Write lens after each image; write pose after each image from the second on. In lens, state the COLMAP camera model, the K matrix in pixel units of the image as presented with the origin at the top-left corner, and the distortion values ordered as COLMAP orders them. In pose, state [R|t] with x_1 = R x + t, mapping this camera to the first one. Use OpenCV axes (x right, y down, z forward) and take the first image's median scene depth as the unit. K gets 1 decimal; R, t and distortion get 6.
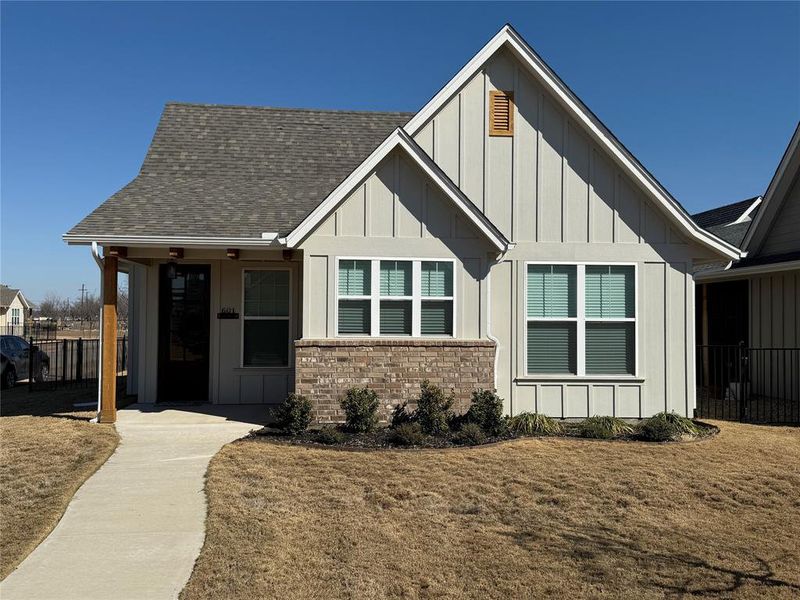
lens RADIAL K [[770.6, 0, 399.3], [0, 770.6, 302.8], [0, 0, 1]] dist [0.114406, 0.000000]
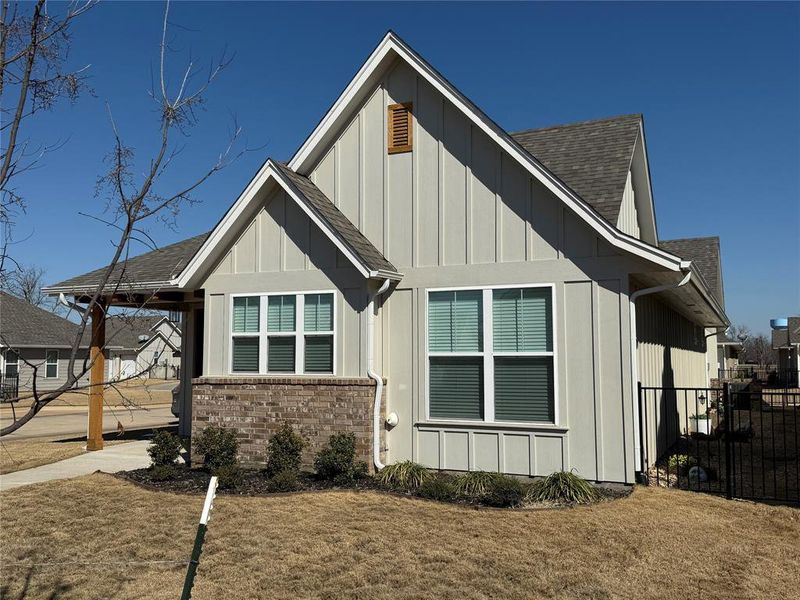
lens RADIAL K [[770.6, 0, 399.3], [0, 770.6, 305.2], [0, 0, 1]] dist [0.114406, 0.000000]
pose [[0.862501, -0.044383, -0.504105, 0.592349], [0.016782, 0.998107, -0.059164, 0.017063], [0.505777, 0.042570, 0.861613, 0.235218]]
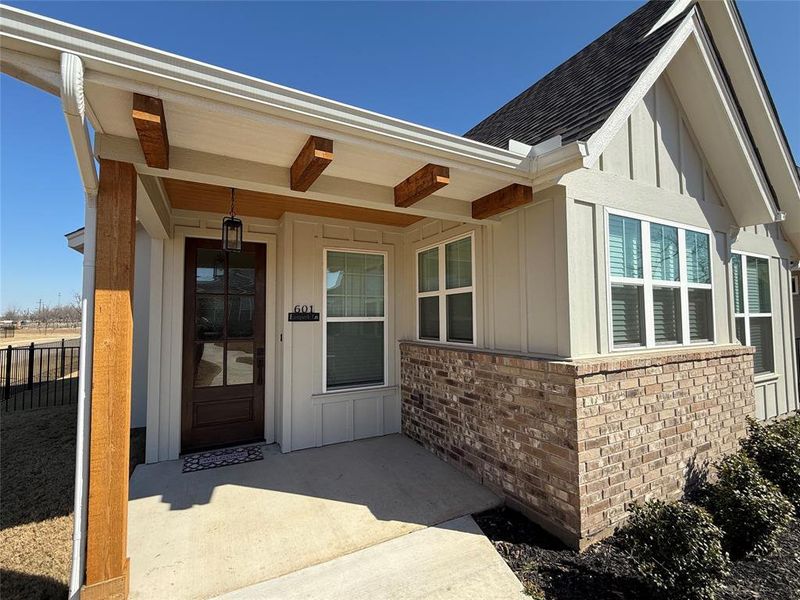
lens RADIAL K [[367.5, 0, 401.4], [0, 367.5, 299.9], [0, 0, 1]] dist [0.002714, -0.000306]
pose [[0.923432, 0.004926, 0.383730, -0.309589], [0.005611, 0.999637, -0.026336, 0.012823], [-0.383720, 0.026473, 0.923070, 0.782938]]
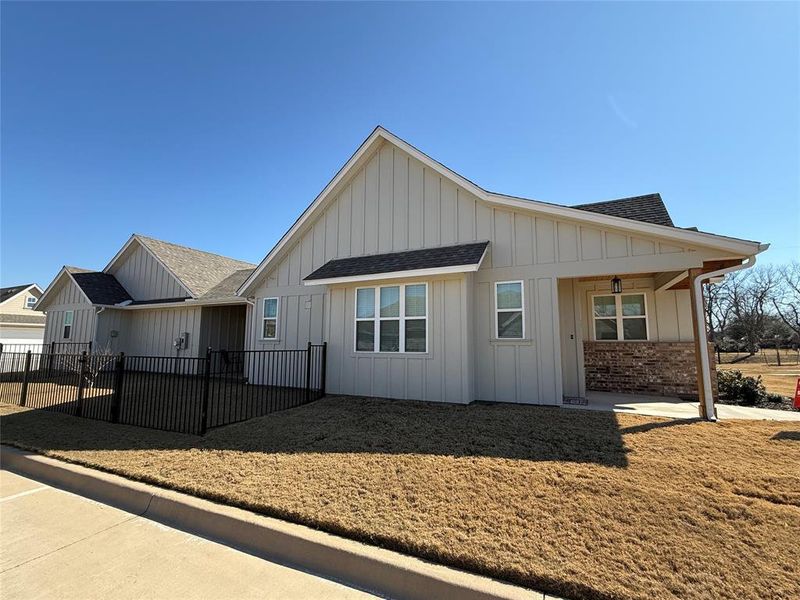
lens RADIAL K [[359.2, 0, 400.2], [0, 359.2, 303.6], [0, 0, 1]] dist [0.001113, 0.000255]
pose [[0.504586, 0.098426, 0.857732, -1.027659], [-0.019973, 0.994545, -0.102376, 0.054703], [-0.863130, 0.034526, 0.503800, 1.118638]]
